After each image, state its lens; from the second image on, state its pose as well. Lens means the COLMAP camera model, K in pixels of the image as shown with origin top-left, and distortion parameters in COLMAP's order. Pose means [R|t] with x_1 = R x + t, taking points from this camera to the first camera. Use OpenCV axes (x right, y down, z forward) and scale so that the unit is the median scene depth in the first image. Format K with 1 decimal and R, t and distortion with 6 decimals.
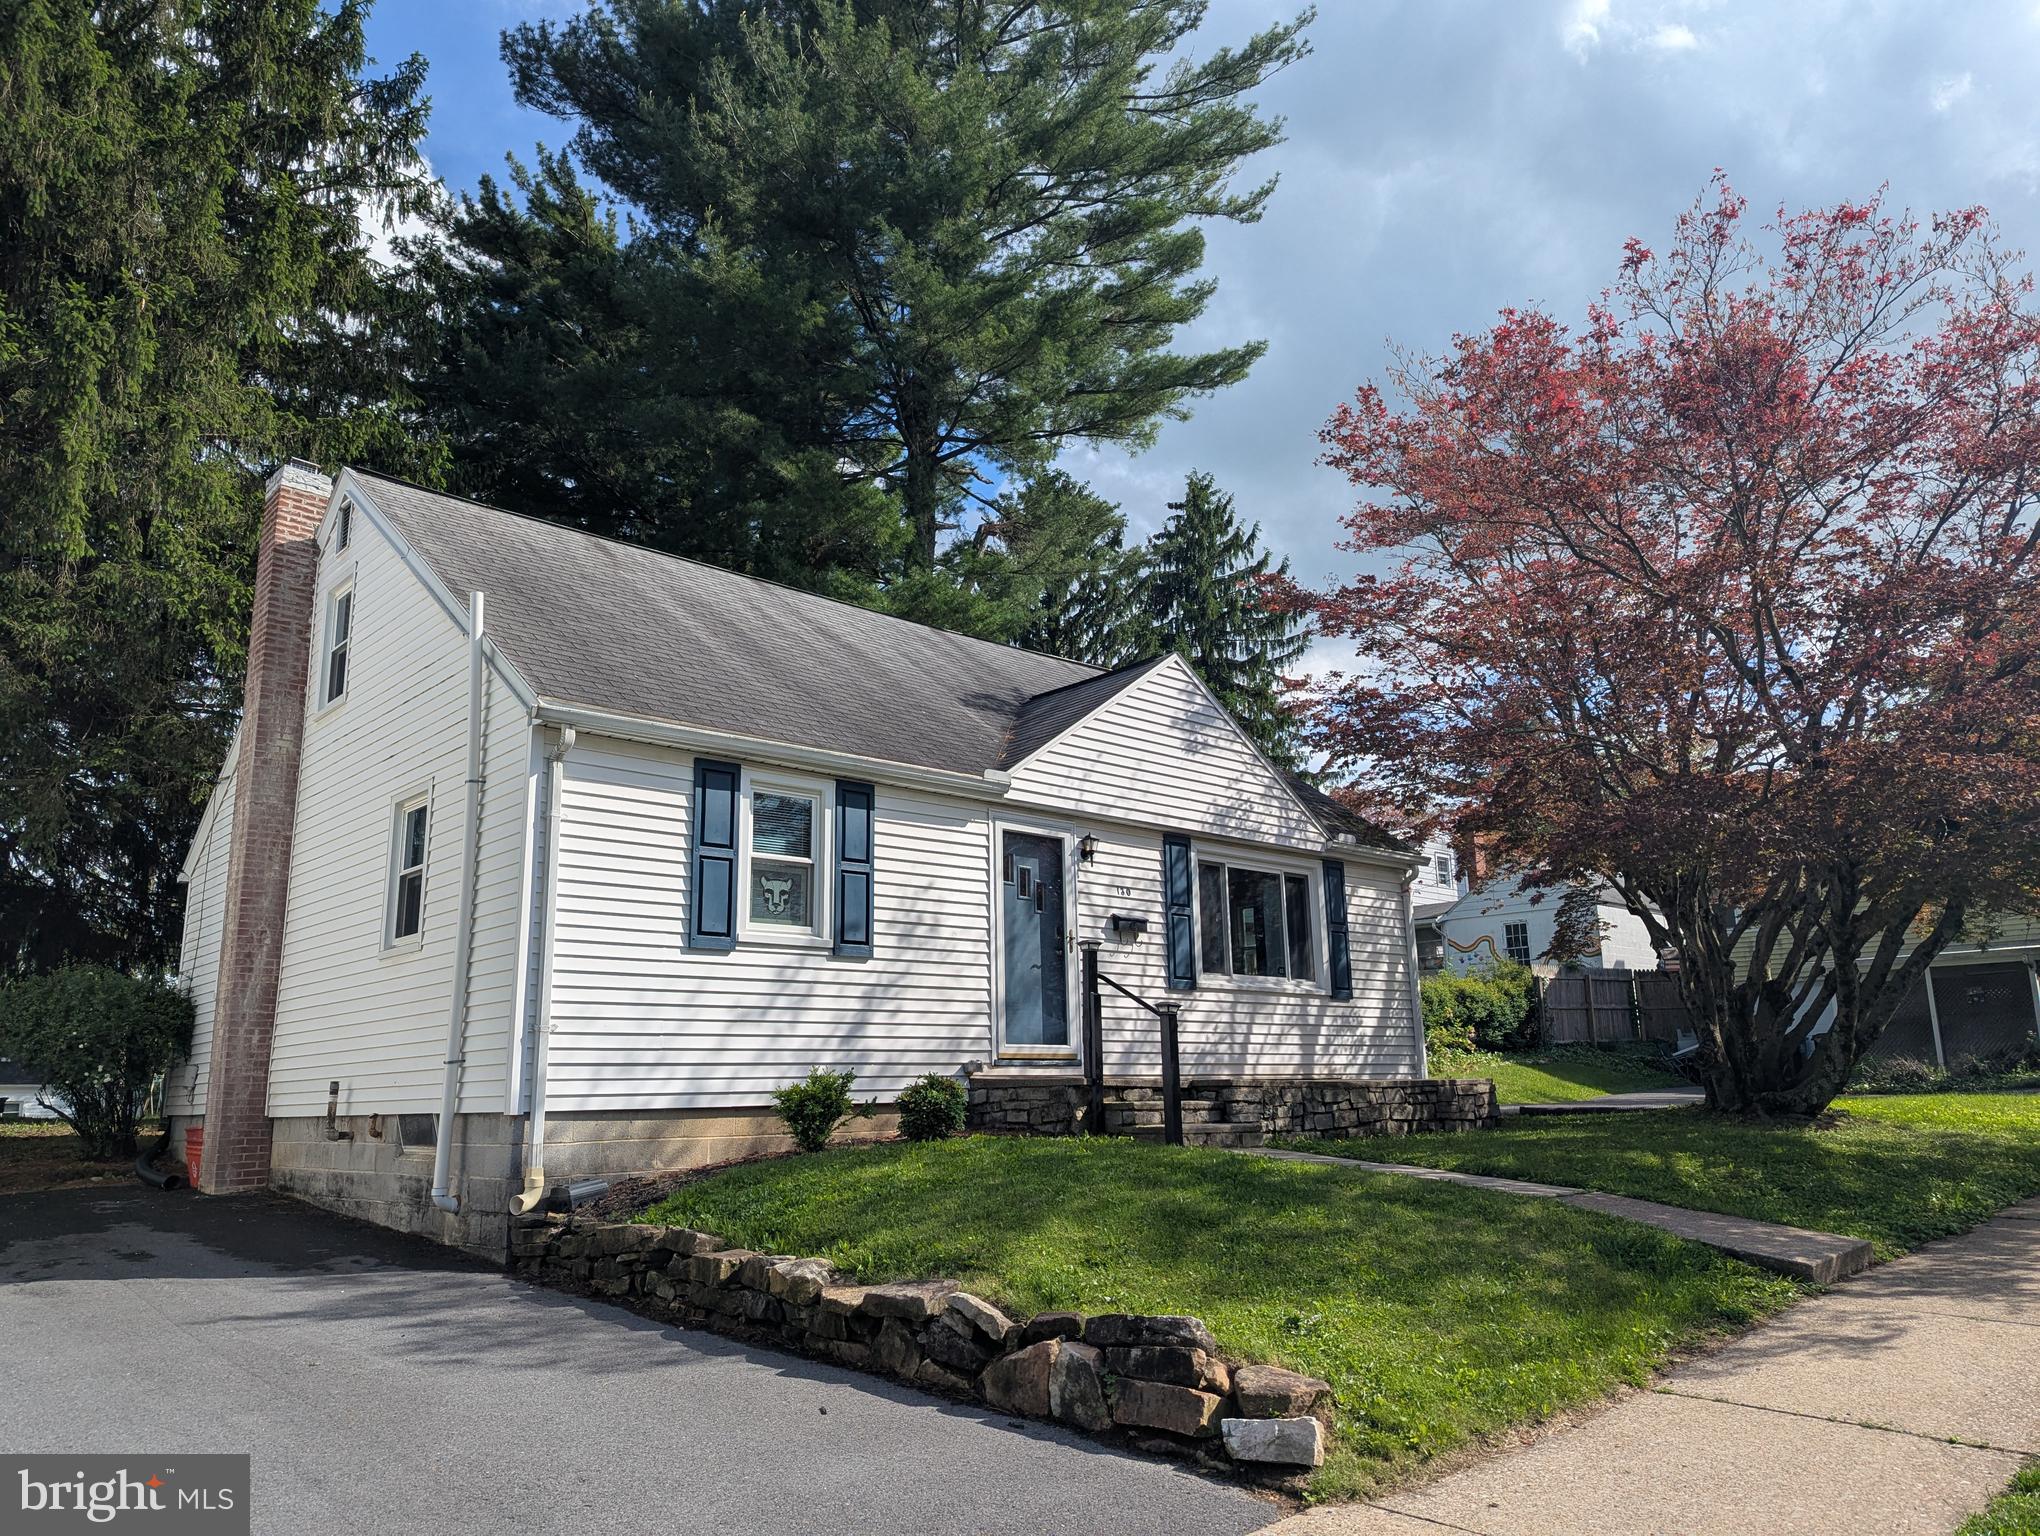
lens RADIAL K [[1432.2, 0, 1035.5], [0, 1432.2, 779.4], [0, 0, 1]] dist [0.078047, -0.015109]
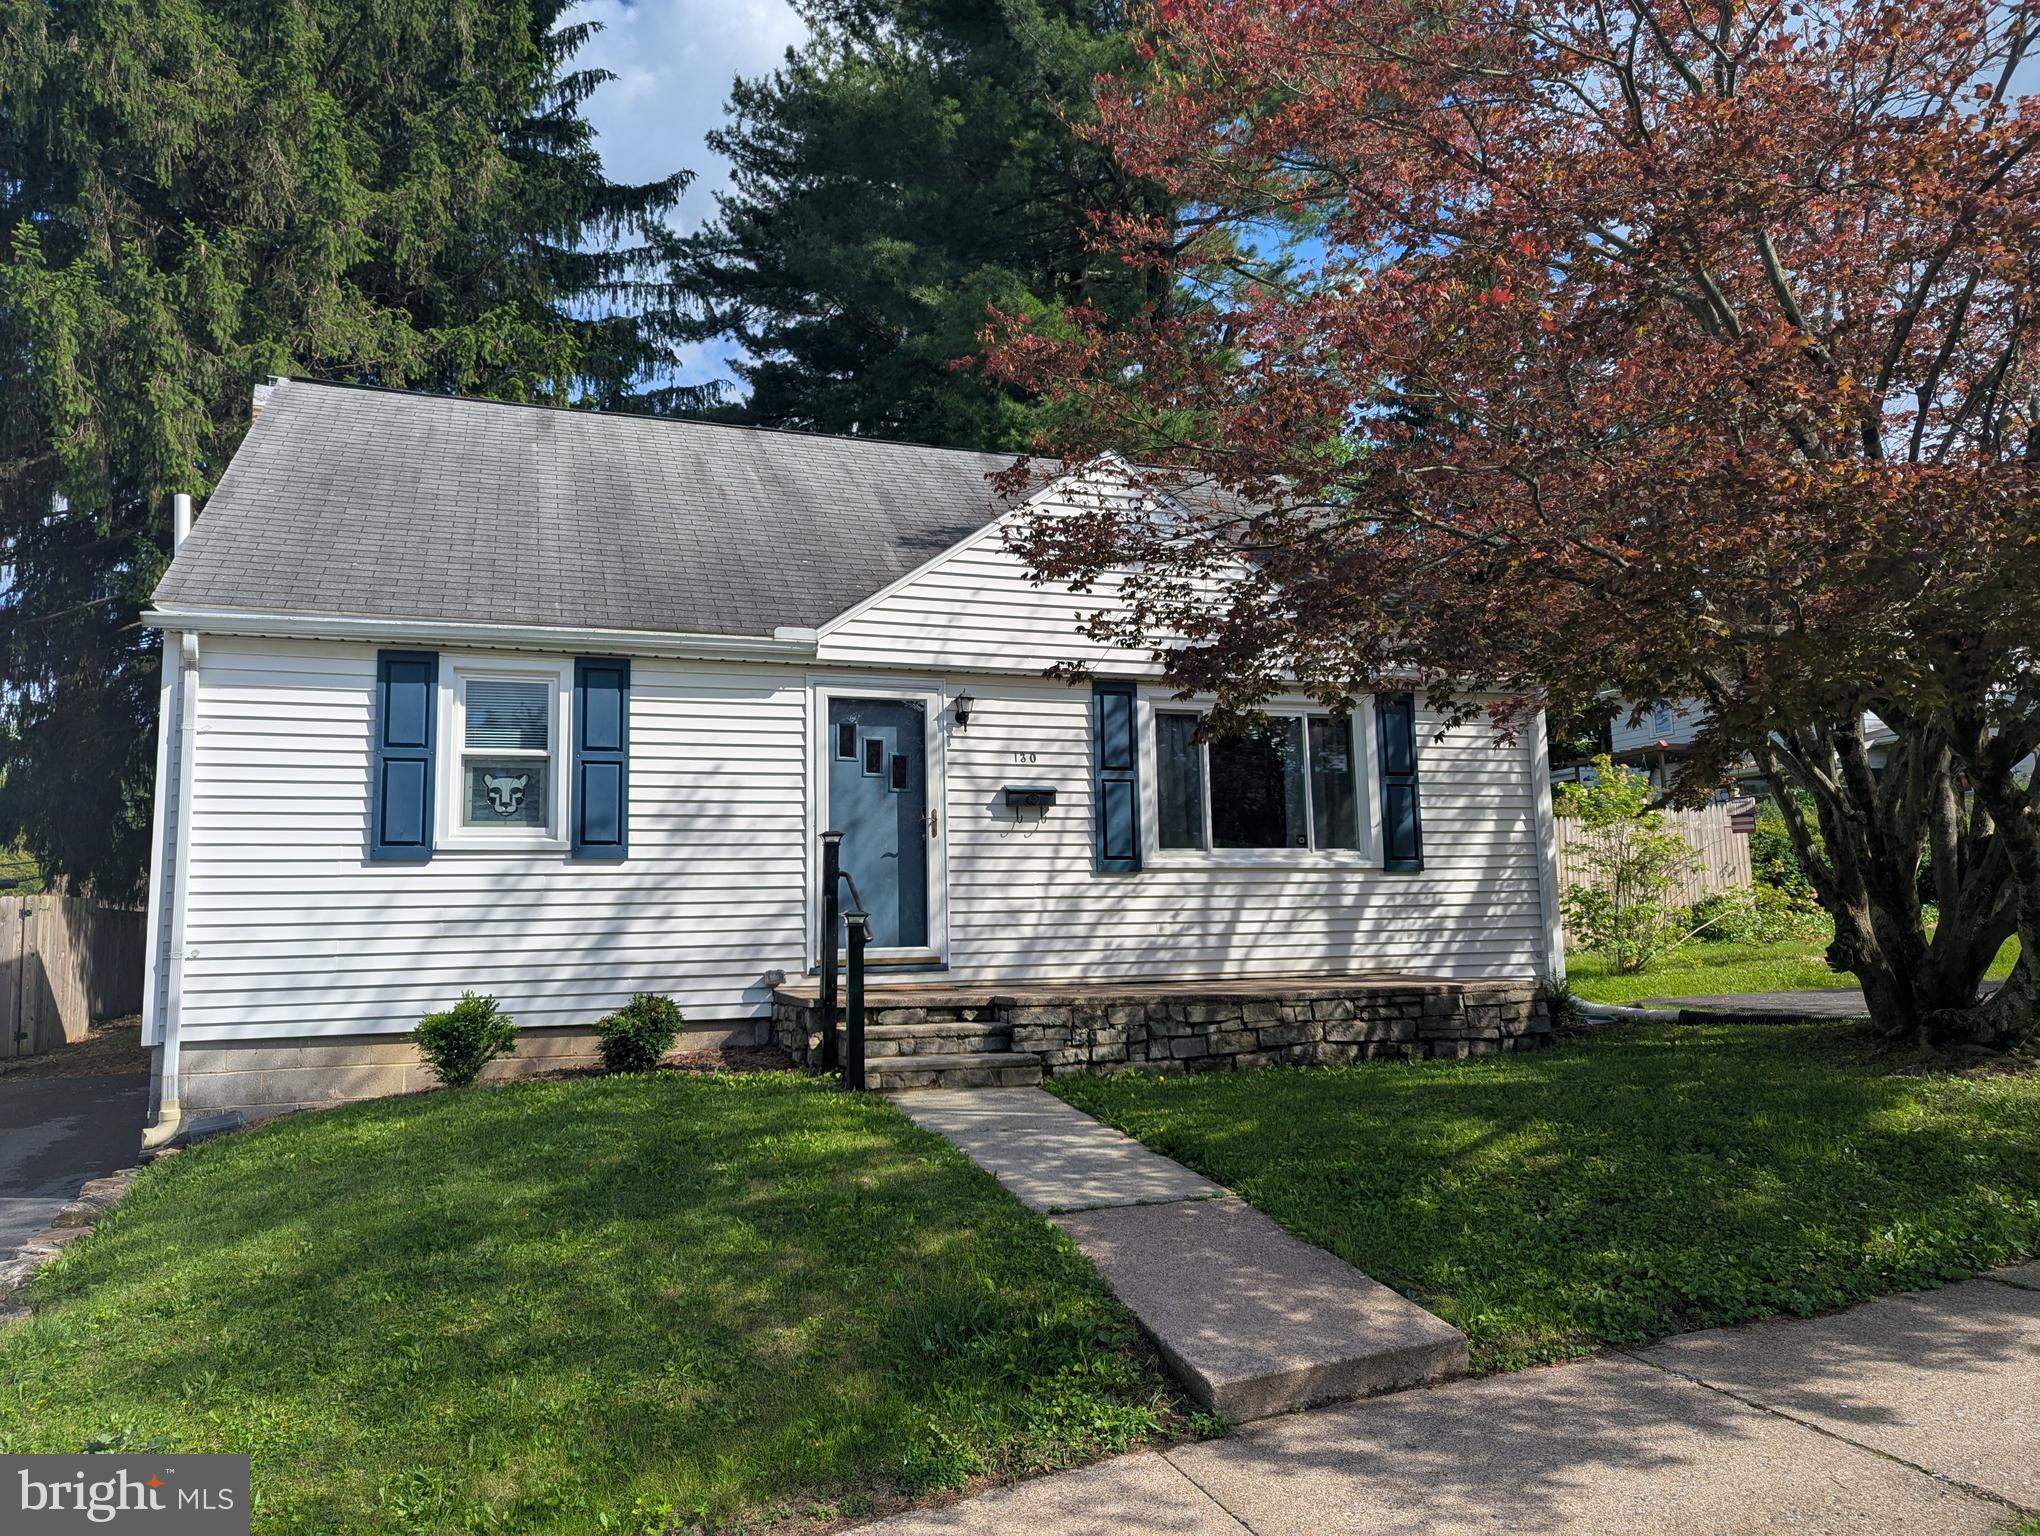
lens RADIAL K [[1432.2, 0, 1016.7], [0, 1432.2, 772.0], [0, 0, 1]] dist [0.078047, -0.015109]
pose [[0.911962, -0.049396, -0.407291, 0.420700], [0.093321, 0.991679, 0.088684, 0.014822], [0.399521, -0.118885, 0.908982, 0.274535]]
